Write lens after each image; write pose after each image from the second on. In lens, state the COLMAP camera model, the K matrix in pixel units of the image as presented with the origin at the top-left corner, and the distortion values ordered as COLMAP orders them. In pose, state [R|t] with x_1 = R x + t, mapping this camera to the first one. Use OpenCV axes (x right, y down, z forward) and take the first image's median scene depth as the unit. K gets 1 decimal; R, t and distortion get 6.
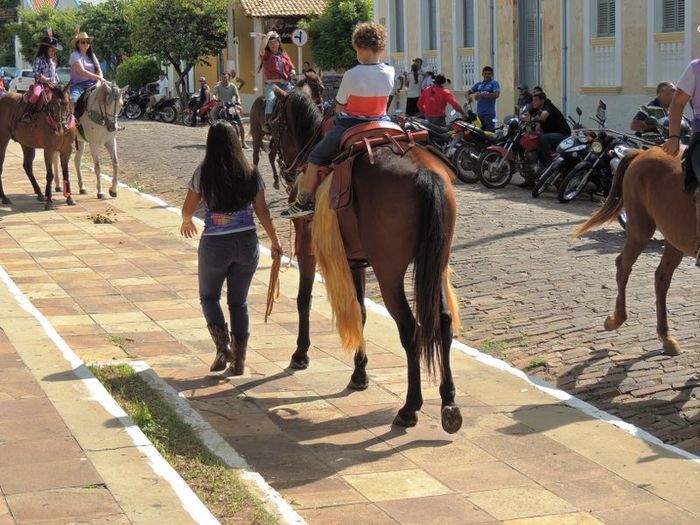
lens RADIAL K [[1169.6, 0, 350.0], [0, 1169.6, 262.5], [0, 0, 1]] dist [-0.087632, -0.030319]
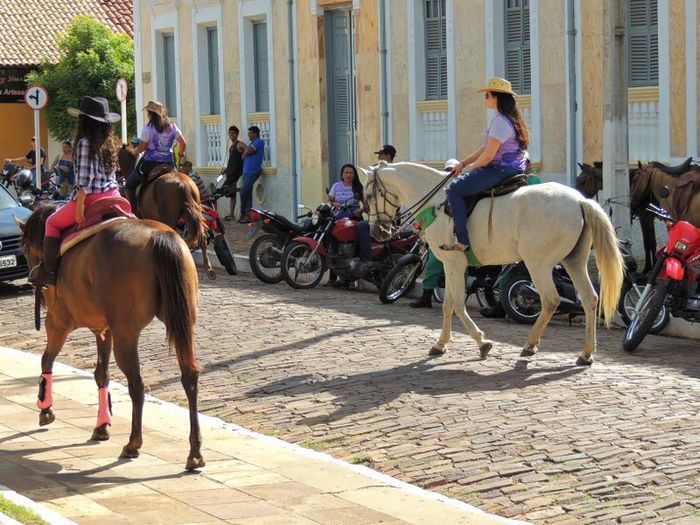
lens RADIAL K [[1169.6, 0, 350.0], [0, 1169.6, 262.5], [0, 0, 1]] dist [-0.087632, -0.030319]
pose [[0.988349, -0.011308, 0.151786, 0.033185], [0.022118, 0.997321, -0.069722, -0.024475], [-0.150591, 0.072267, 0.985951, 0.192055]]
